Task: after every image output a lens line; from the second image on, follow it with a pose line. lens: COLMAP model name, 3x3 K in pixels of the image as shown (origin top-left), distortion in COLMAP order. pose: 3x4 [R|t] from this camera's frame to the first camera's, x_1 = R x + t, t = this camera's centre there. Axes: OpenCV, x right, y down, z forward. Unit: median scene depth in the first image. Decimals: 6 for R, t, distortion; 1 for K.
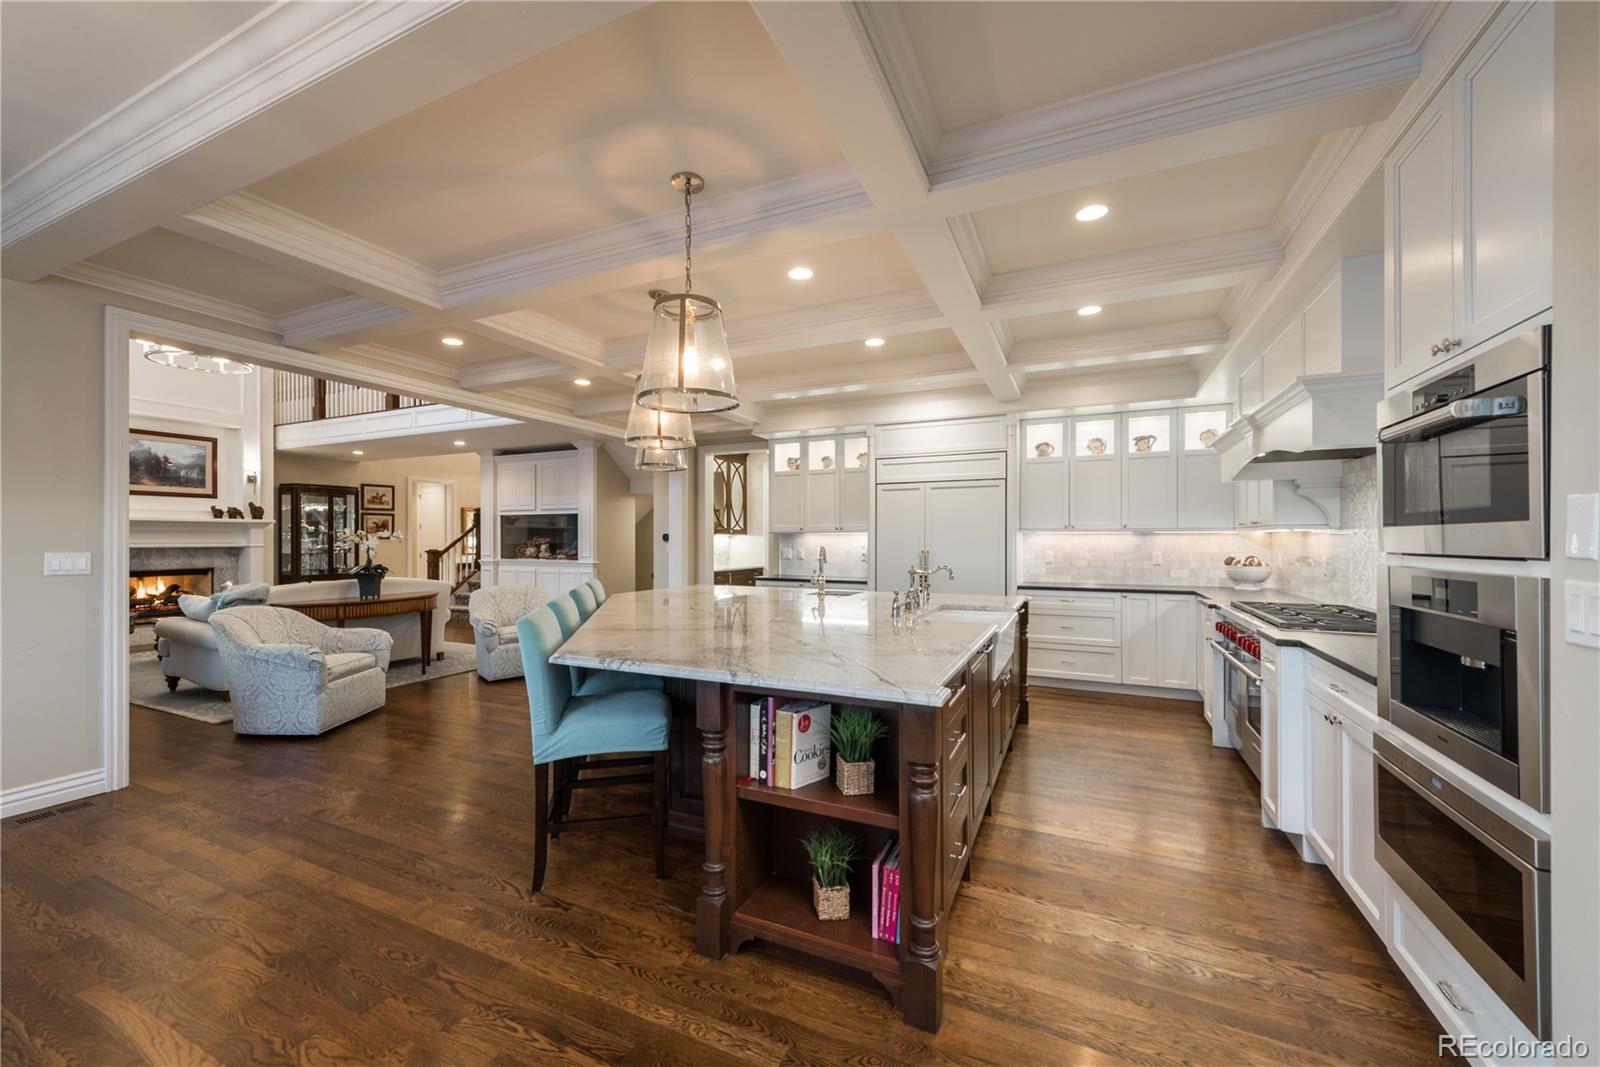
lens RADIAL K [[621.1, 0, 796.8], [0, 621.1, 537.3], [0, 0, 1]] dist [0.002842, -0.000728]
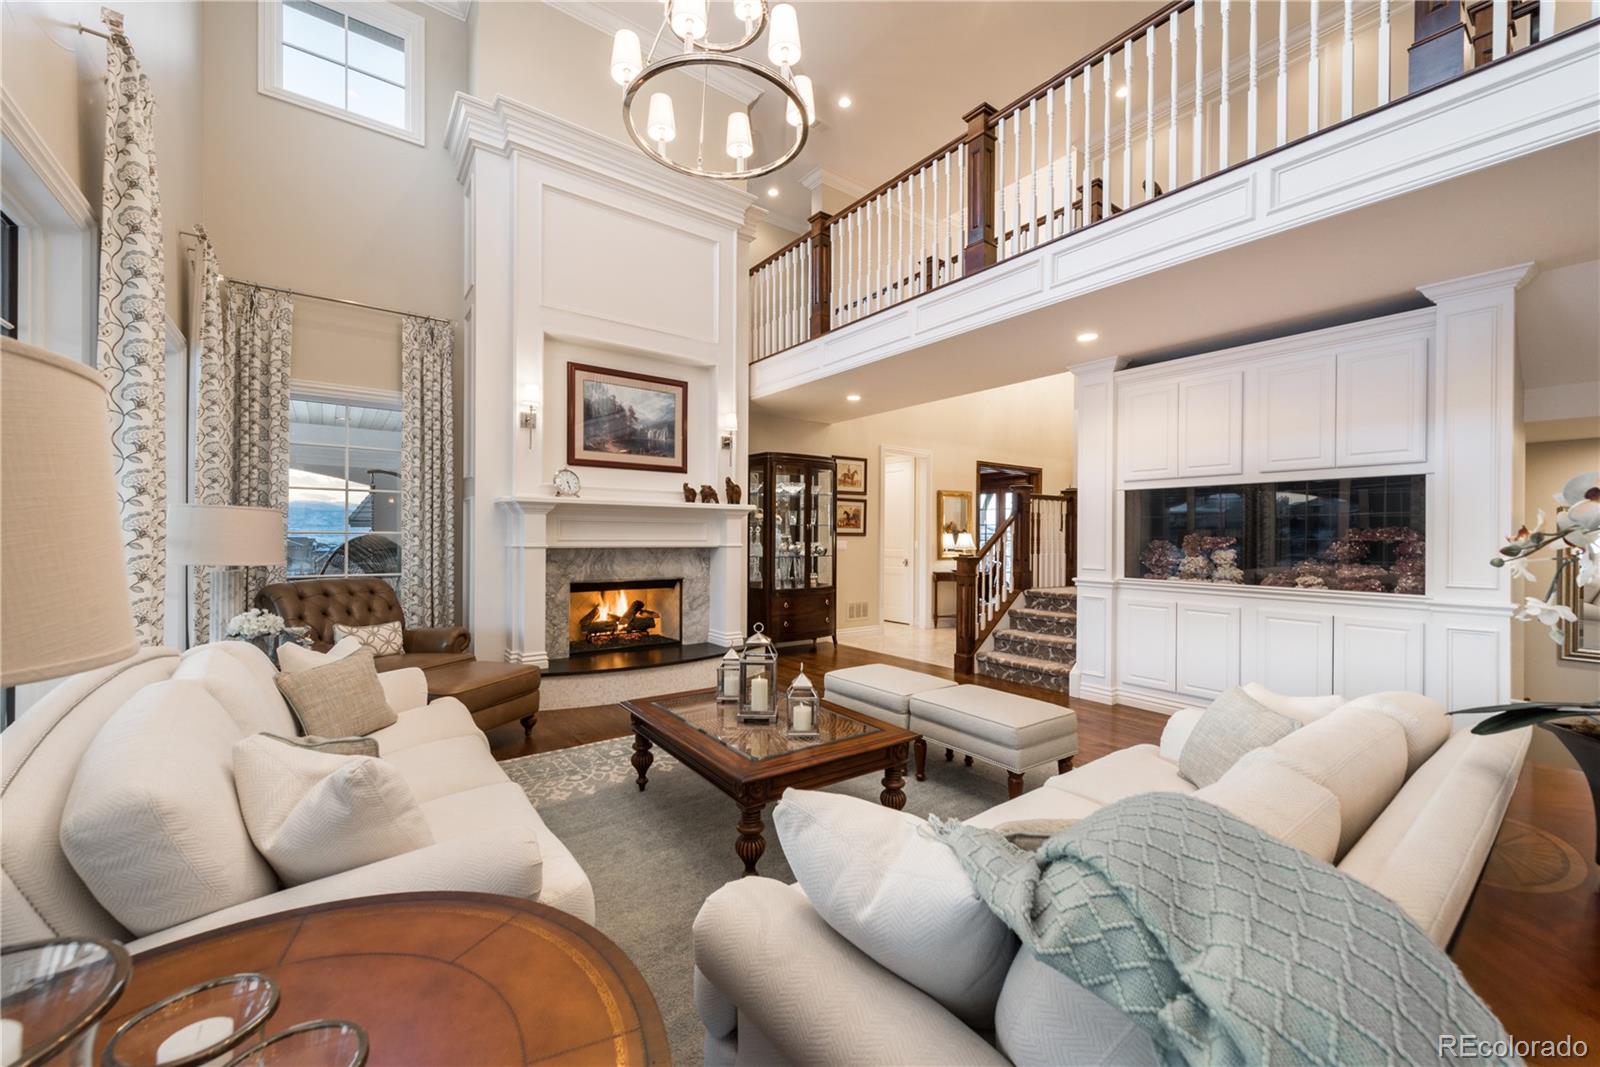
lens RADIAL K [[621.1, 0, 796.0], [0, 621.1, 537.8], [0, 0, 1]] dist [0.002842, -0.000728]
pose [[0.879900, 0.007640, -0.475098, -0.512549], [-0.005651, 0.999968, 0.005613, 0.001772], [0.475126, -0.002254, 0.879915, 0.471753]]
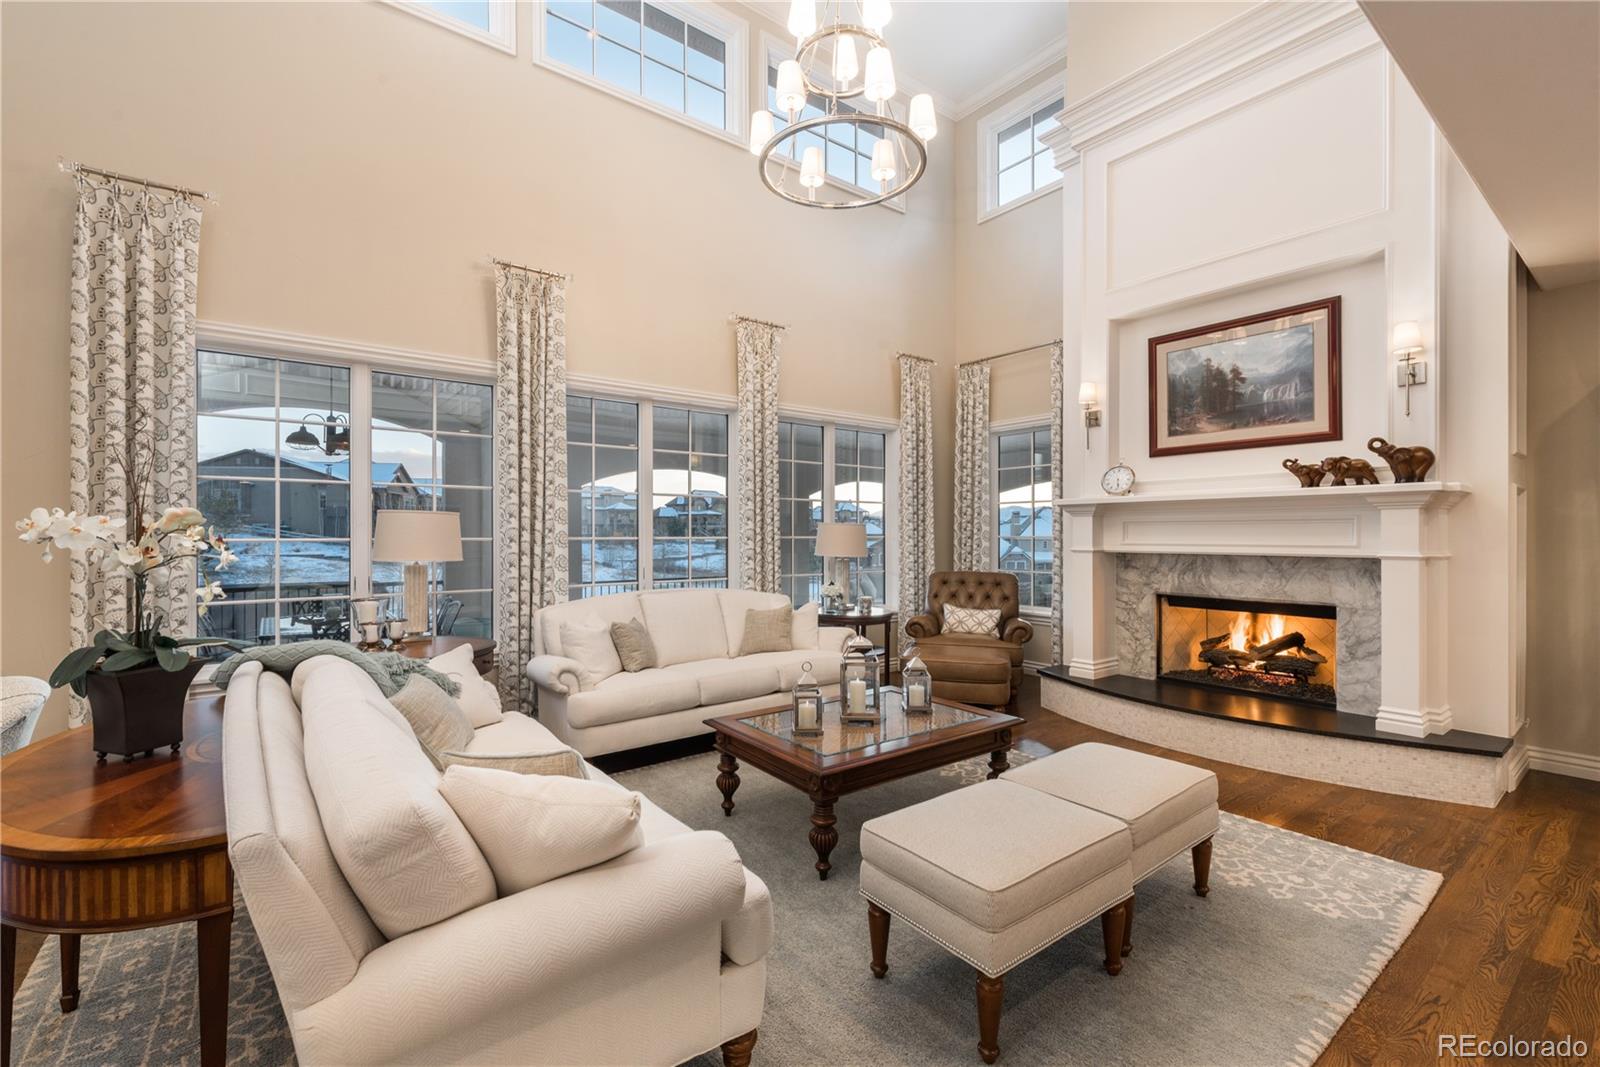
lens RADIAL K [[693.9, 0, 789.4], [0, 693.9, 534.1], [0, 0, 1]] dist [0.003884, 0.000341]
pose [[-0.475105, -0.002140, -0.879927, -0.342766], [0.002142, 0.999991, -0.003588, 0.001819], [0.879927, -0.003590, -0.475096, 0.890143]]
